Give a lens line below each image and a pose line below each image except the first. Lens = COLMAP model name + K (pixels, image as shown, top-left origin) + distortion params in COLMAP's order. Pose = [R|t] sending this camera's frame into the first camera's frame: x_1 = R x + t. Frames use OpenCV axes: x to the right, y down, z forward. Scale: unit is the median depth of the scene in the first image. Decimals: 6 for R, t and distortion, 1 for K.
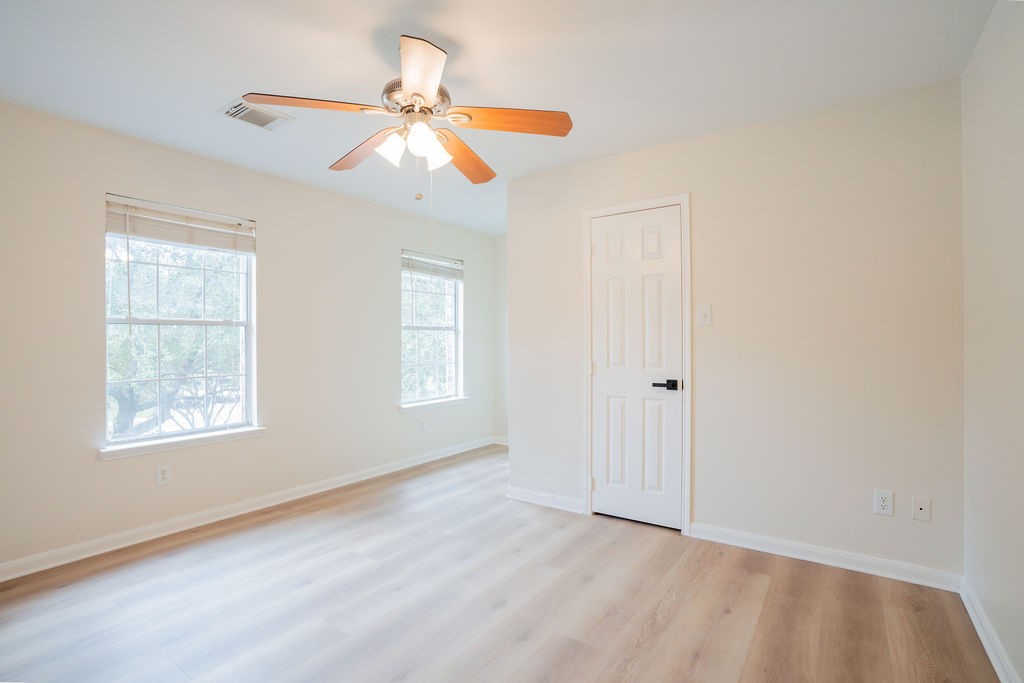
lens RADIAL K [[496.5, 0, 512.0], [0, 496.5, 341.5], [0, 0, 1]] dist [-0.024919, 0.001391]
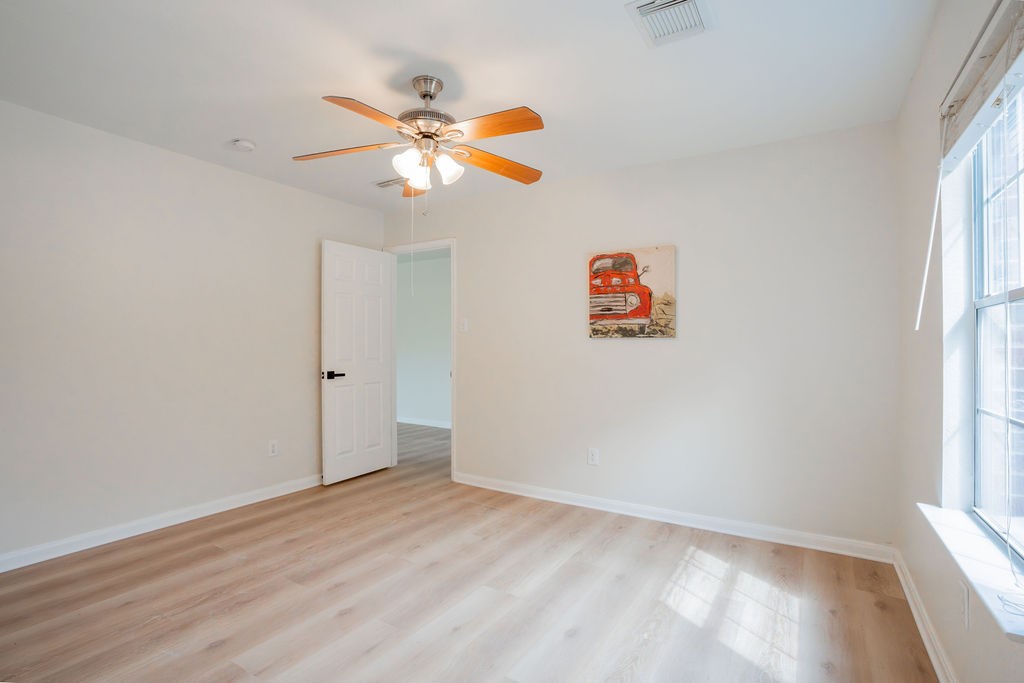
lens RADIAL K [[496.5, 0, 512.0], [0, 496.5, 341.5], [0, 0, 1]] dist [-0.024919, 0.001391]
pose [[-0.998122, 0.004650, -0.061084, -0.239886], [0.005069, 0.999965, -0.006712, 0.005067], [0.061051, -0.007009, -0.998110, 1.607644]]
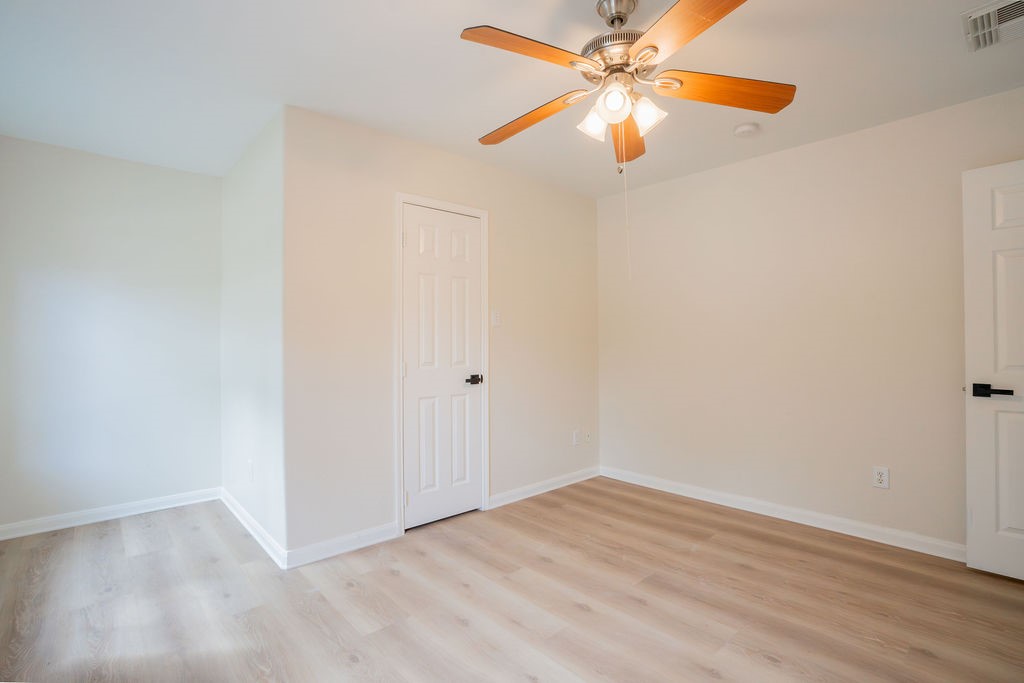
lens RADIAL K [[496.5, 0, 512.0], [0, 496.5, 341.5], [0, 0, 1]] dist [-0.024919, 0.001391]
pose [[0.210852, 0.003943, 0.977510, -0.815439], [0.000712, 0.999991, -0.004188, 0.008427], [-0.977518, 0.001578, 0.210848, 0.751244]]
